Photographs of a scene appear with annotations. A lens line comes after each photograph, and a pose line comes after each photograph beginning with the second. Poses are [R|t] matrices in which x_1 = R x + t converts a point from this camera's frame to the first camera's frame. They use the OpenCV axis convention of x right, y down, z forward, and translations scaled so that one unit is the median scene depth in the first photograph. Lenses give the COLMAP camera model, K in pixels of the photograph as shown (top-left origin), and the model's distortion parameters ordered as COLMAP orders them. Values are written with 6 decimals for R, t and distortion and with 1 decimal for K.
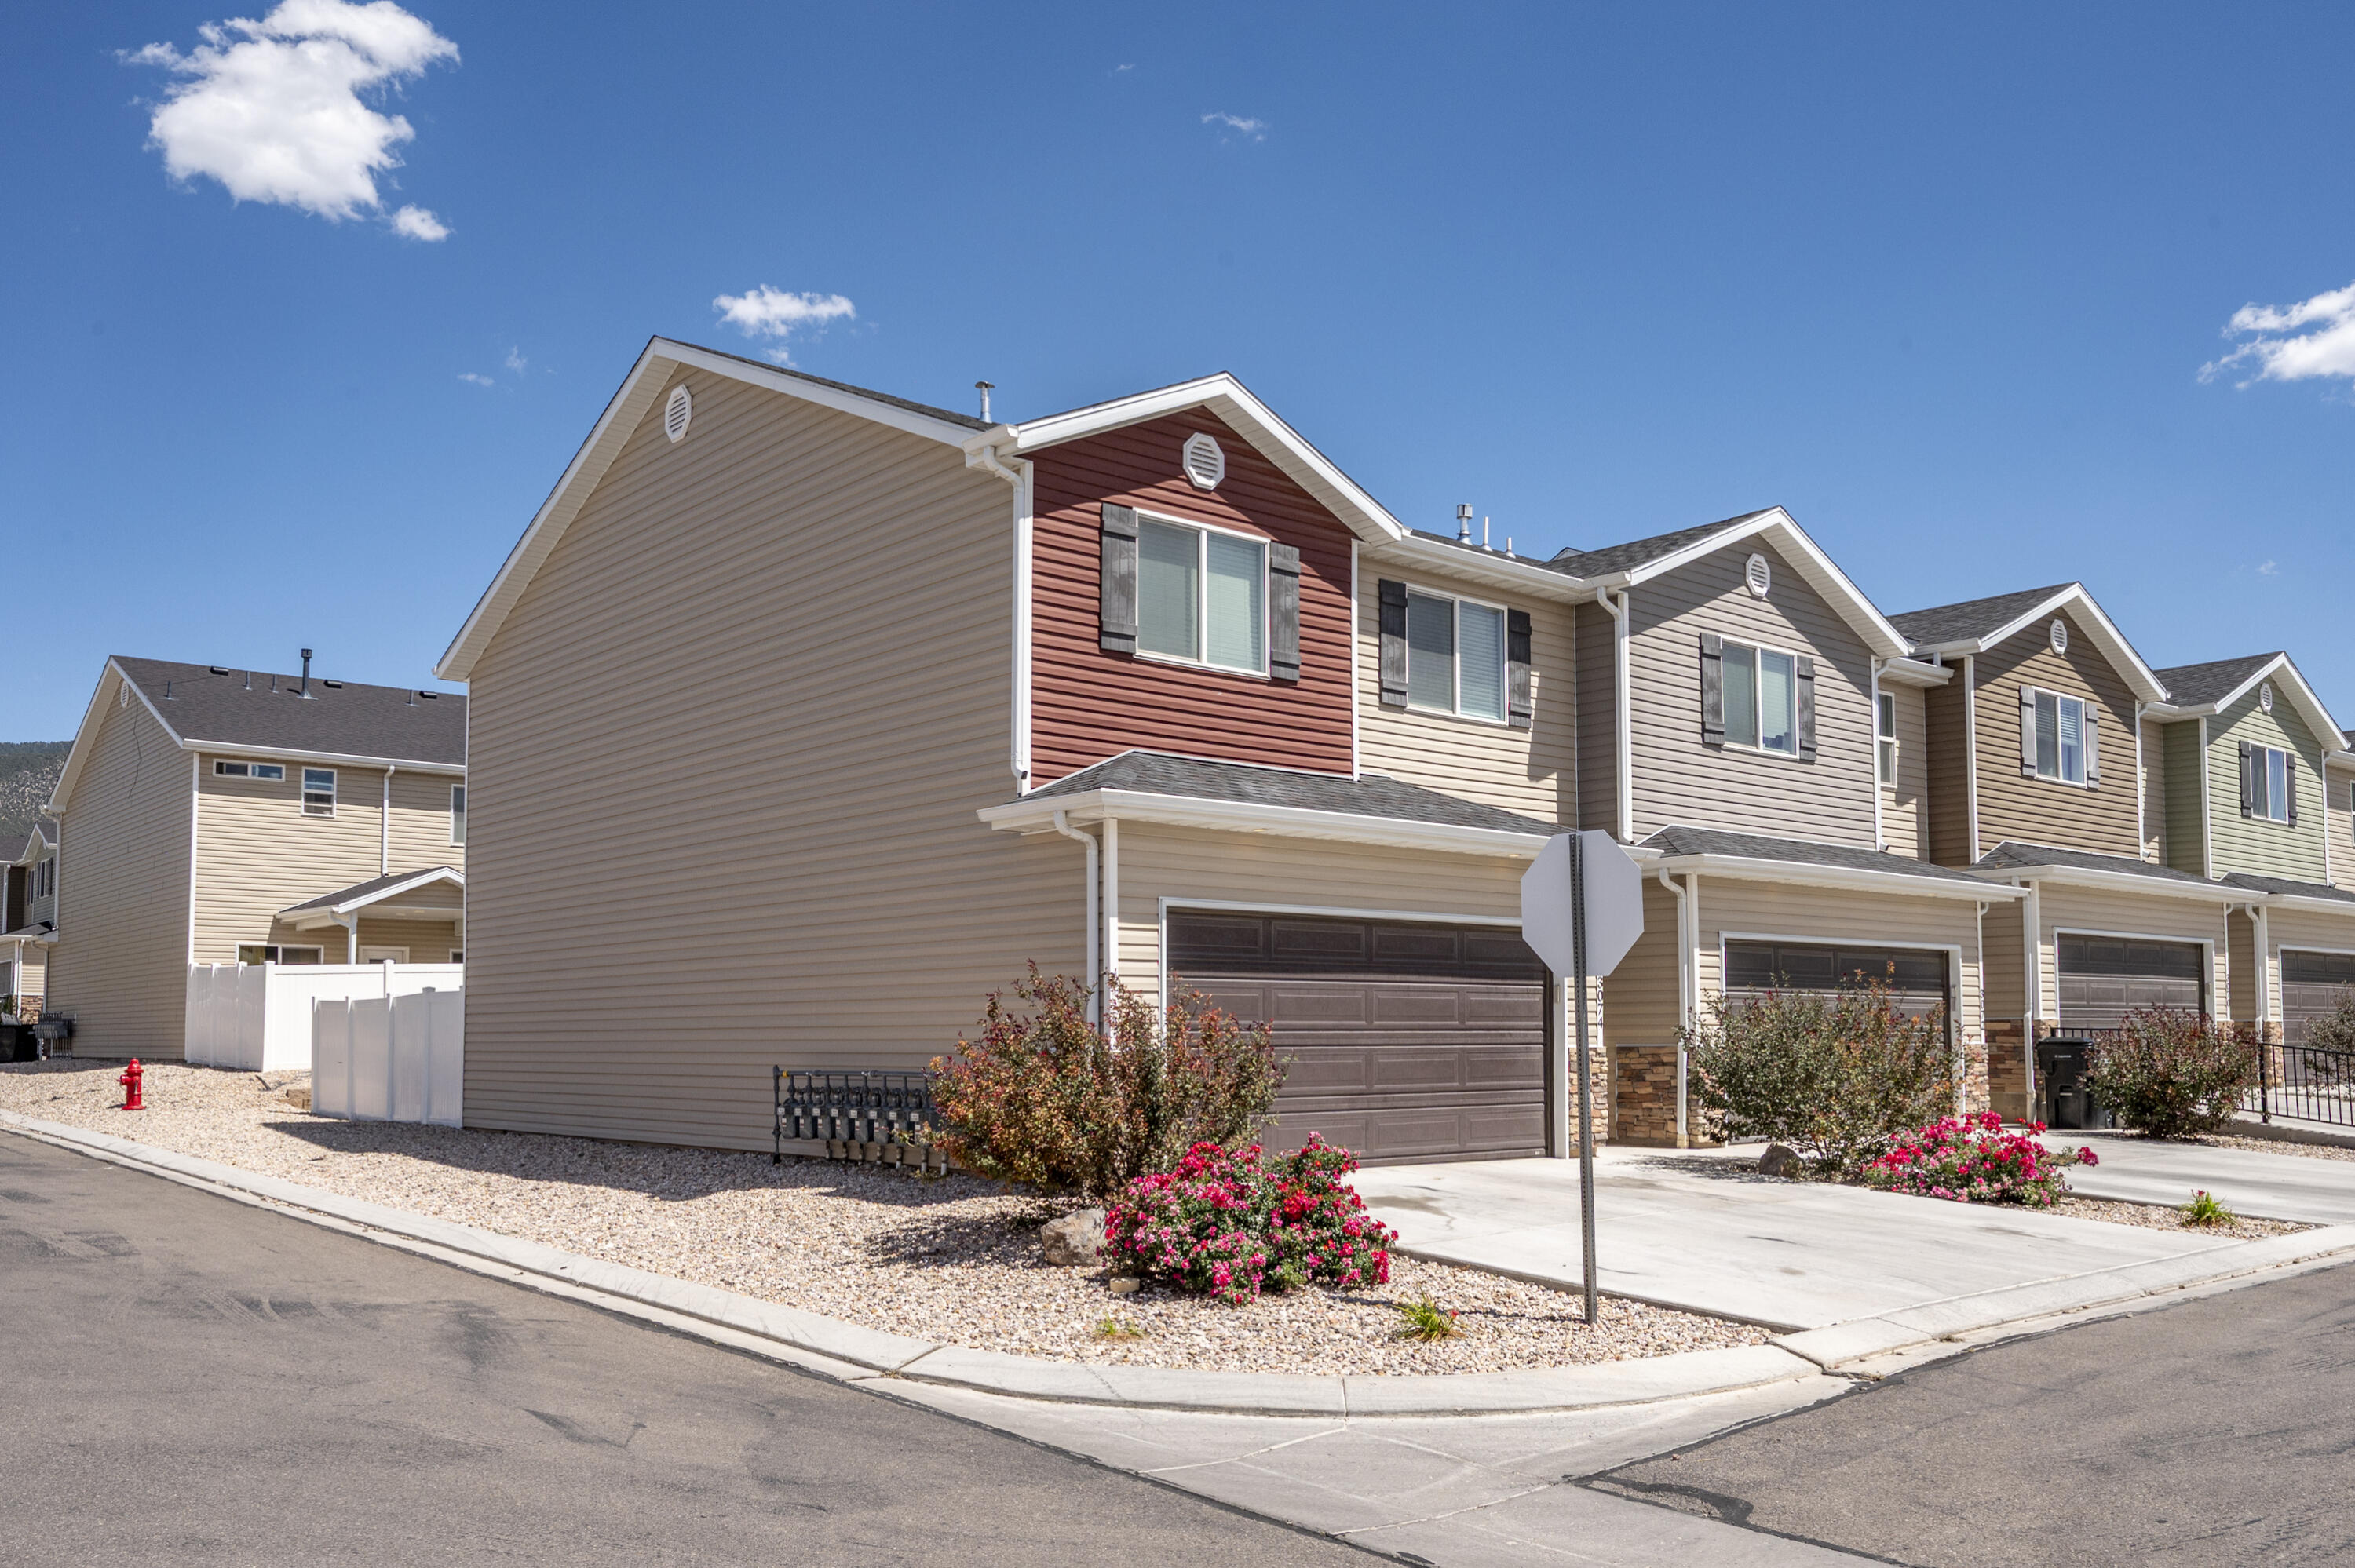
lens RADIAL K [[1889.8, 0, 1177.5], [0, 1889.8, 784.0], [0, 0, 1]] dist [0.002284, 0.001233]
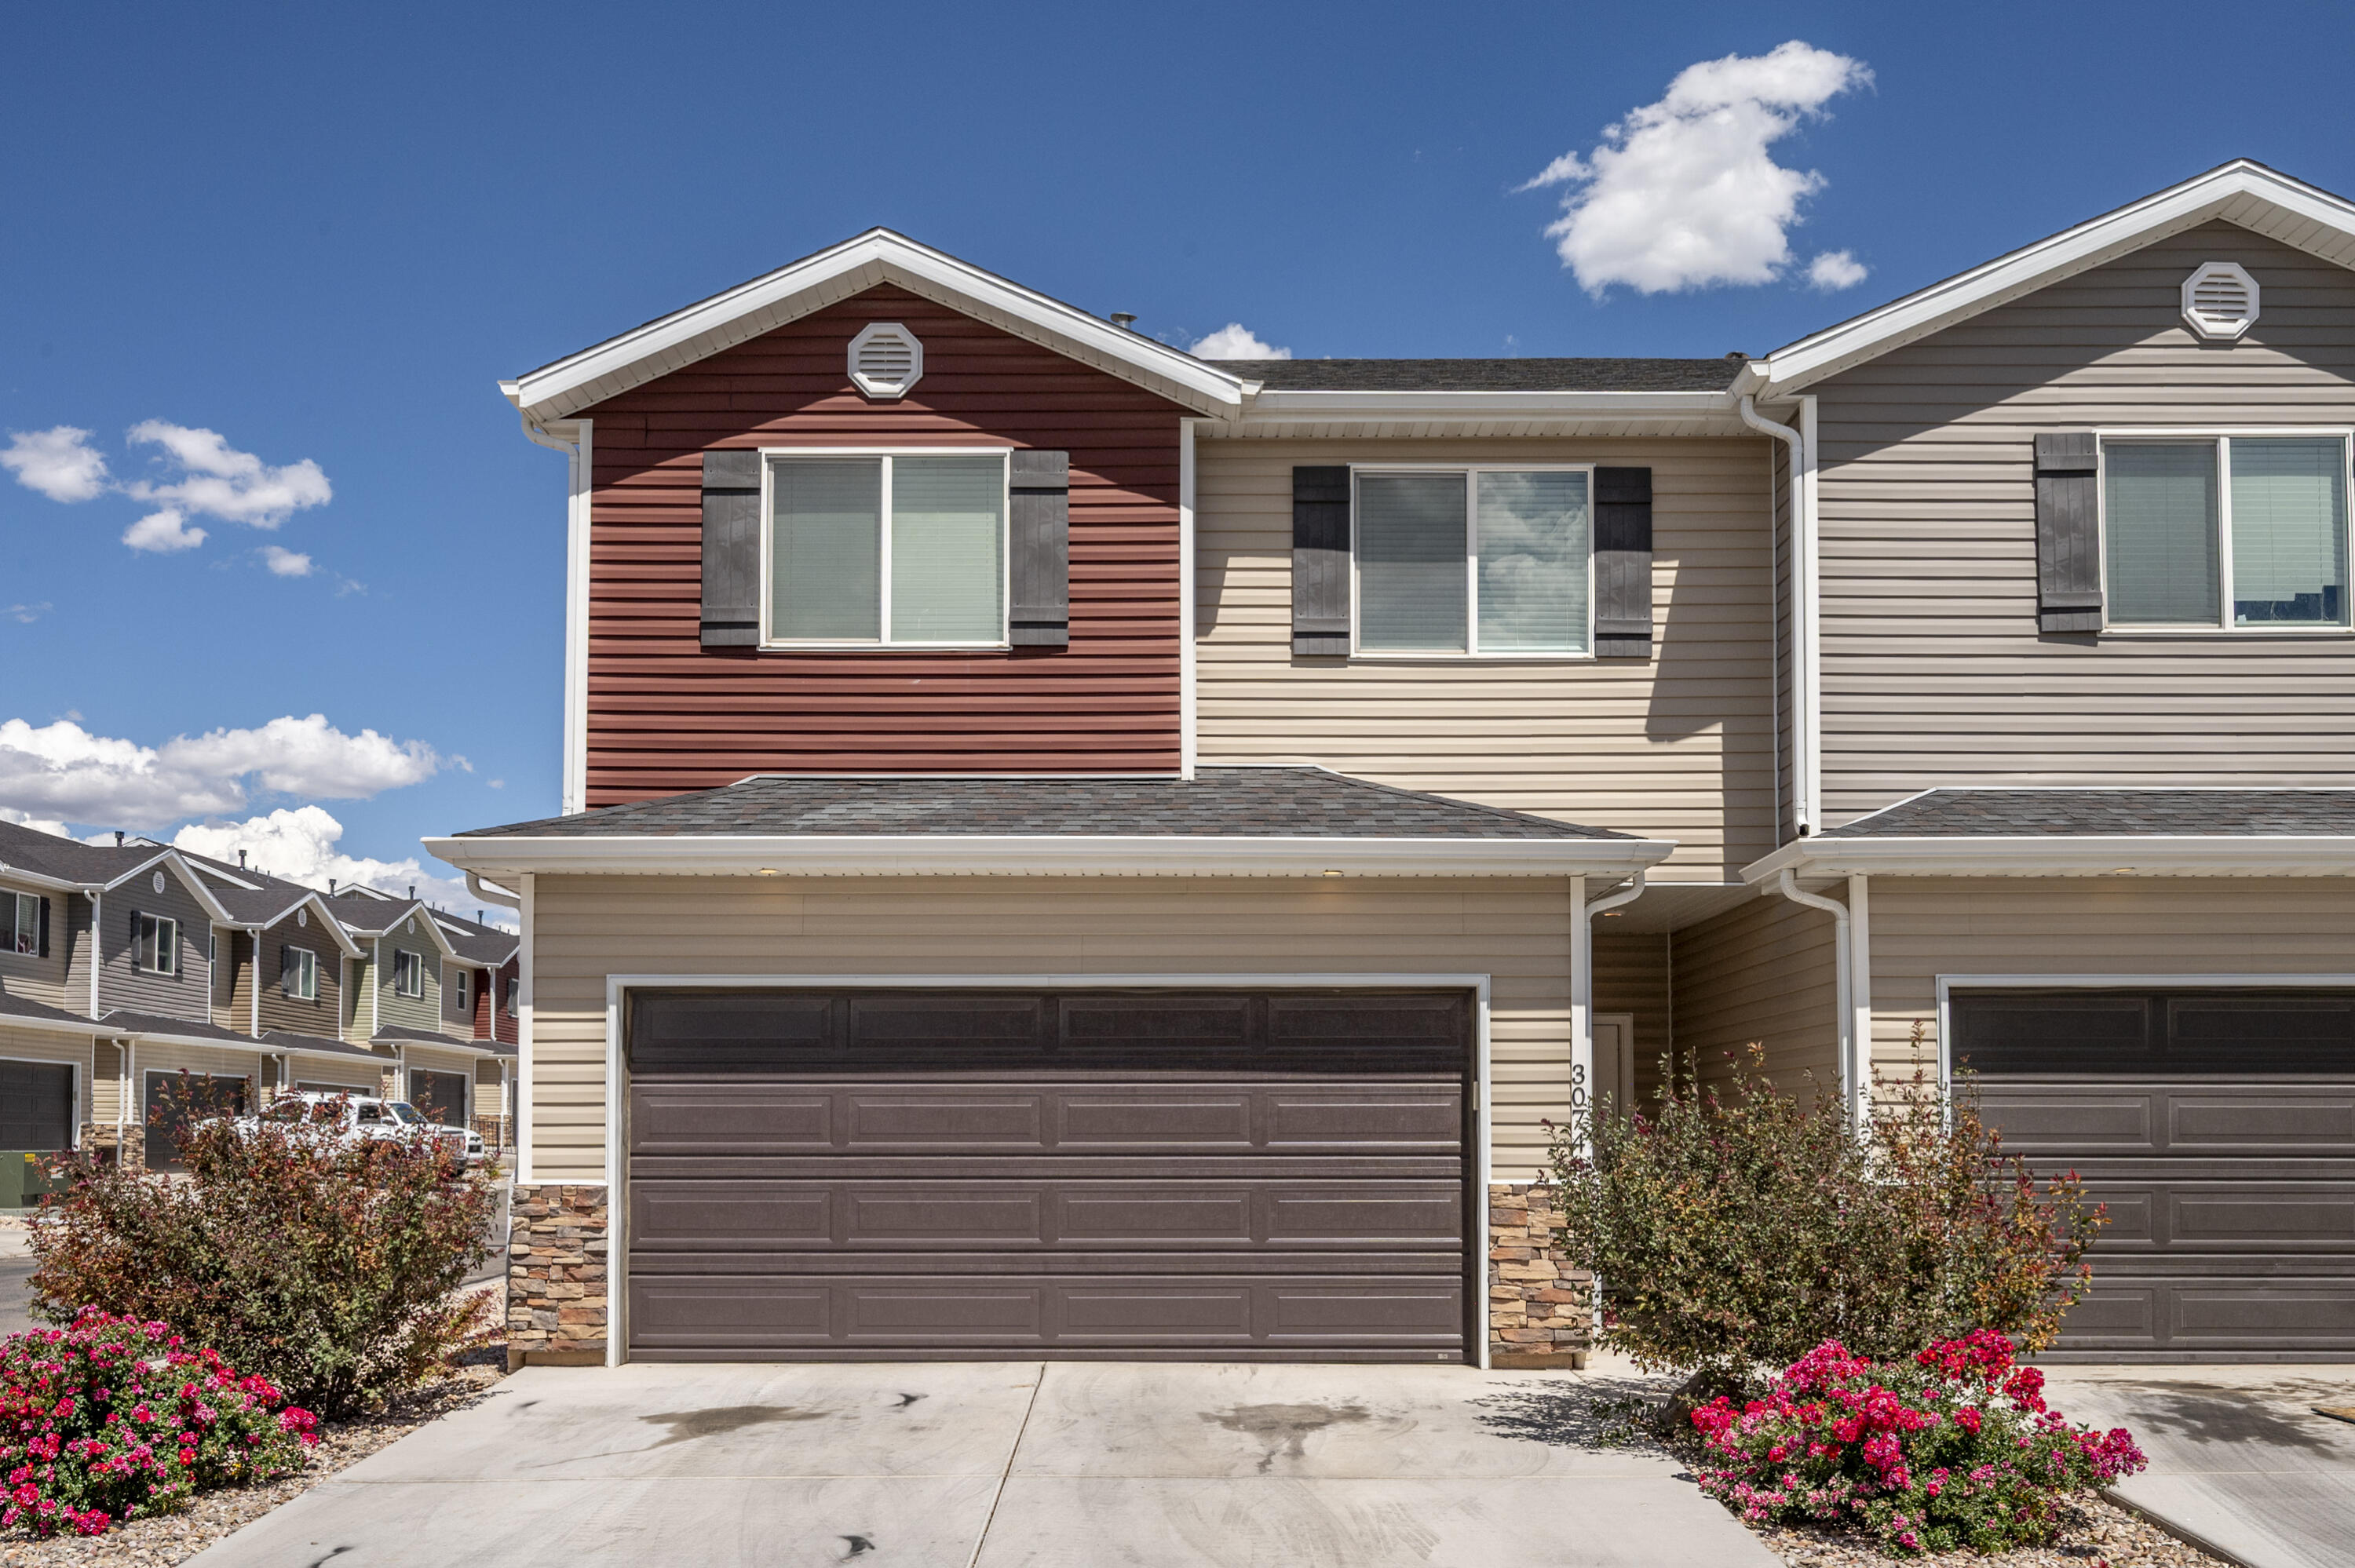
lens RADIAL K [[2168.4, 0, 960.1], [0, 2168.4, 904.2], [0, 0, 1]] dist [-0.001499, 0.005890]
pose [[0.751090, -0.078214, -0.655550, 0.532474], [0.085438, 0.996123, -0.020958, 0.051126], [0.654648, -0.040268, 0.754861, 0.375671]]
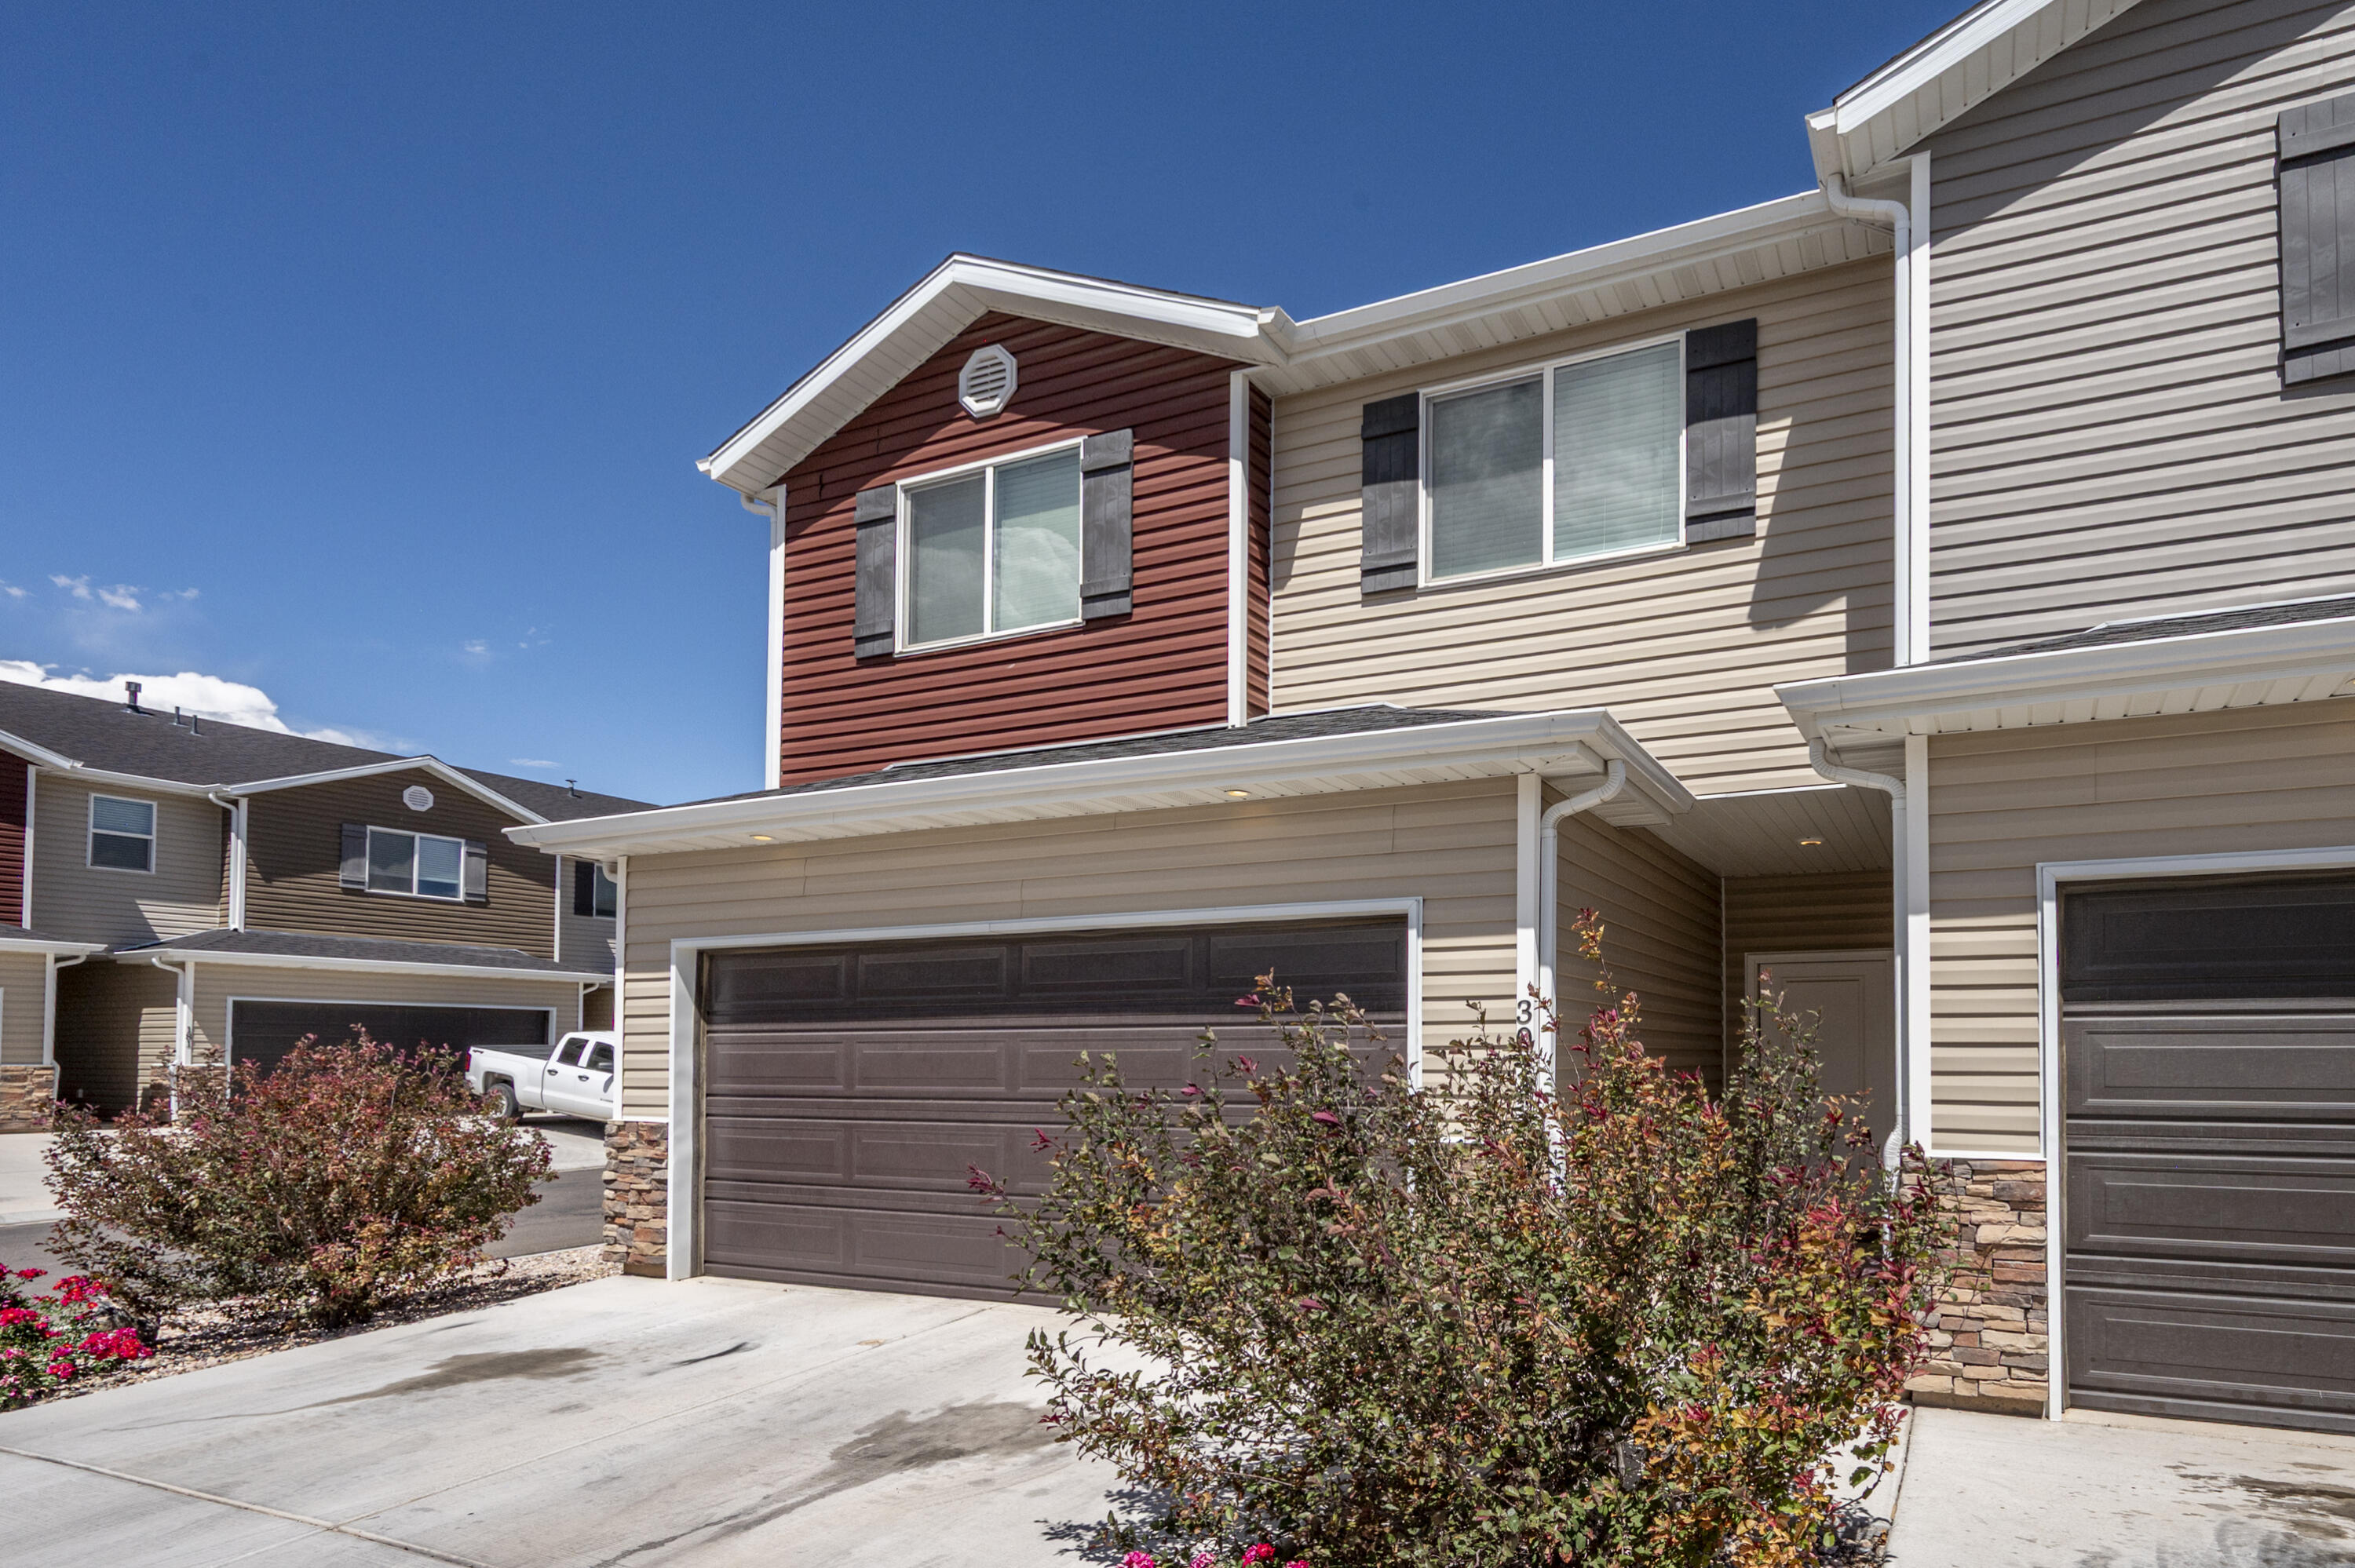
lens RADIAL K [[1258.3, 0, 1176.9], [0, 1258.3, 972.9], [0, 0, 1]] dist [0.001398, 0.000005]
pose [[0.419920, -0.068284, -0.904989, 0.487350], [0.115356, 0.993094, -0.021406, 0.092439], [0.900200, -0.095407, 0.424896, 0.788474]]
